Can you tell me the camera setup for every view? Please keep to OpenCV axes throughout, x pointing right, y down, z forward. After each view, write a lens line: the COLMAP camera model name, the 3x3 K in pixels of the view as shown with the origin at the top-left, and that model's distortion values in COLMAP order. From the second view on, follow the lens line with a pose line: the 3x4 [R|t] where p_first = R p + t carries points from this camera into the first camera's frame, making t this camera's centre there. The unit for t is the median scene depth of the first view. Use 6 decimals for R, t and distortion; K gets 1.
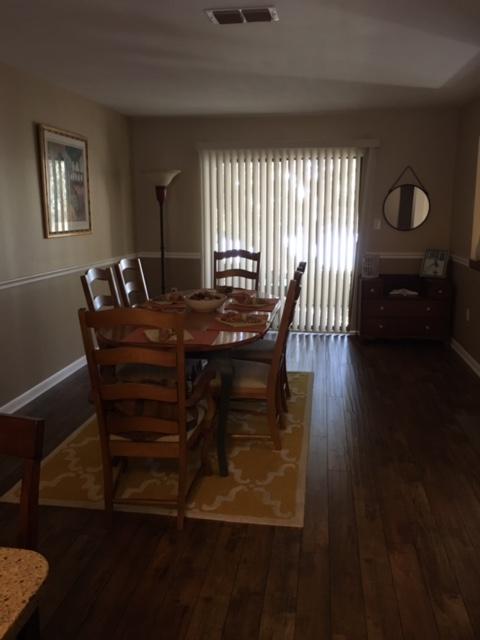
lens RADIAL K [[550.2, 0, 240.4], [0, 550.2, 320.9], [0, 0, 1]] dist [0.054360, -0.053770]
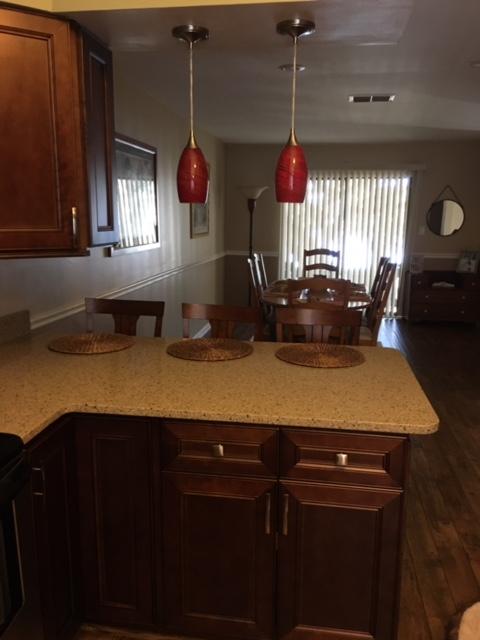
lens RADIAL K [[550.2, 0, 240.1], [0, 550.2, 320.5], [0, 0, 1]] dist [0.054360, -0.053770]
pose [[0.999909, 0.013460, 0.000481, -0.170765], [-0.013456, 0.999874, -0.008440, 0.047646], [-0.000594, 0.008433, 0.999964, -0.270328]]
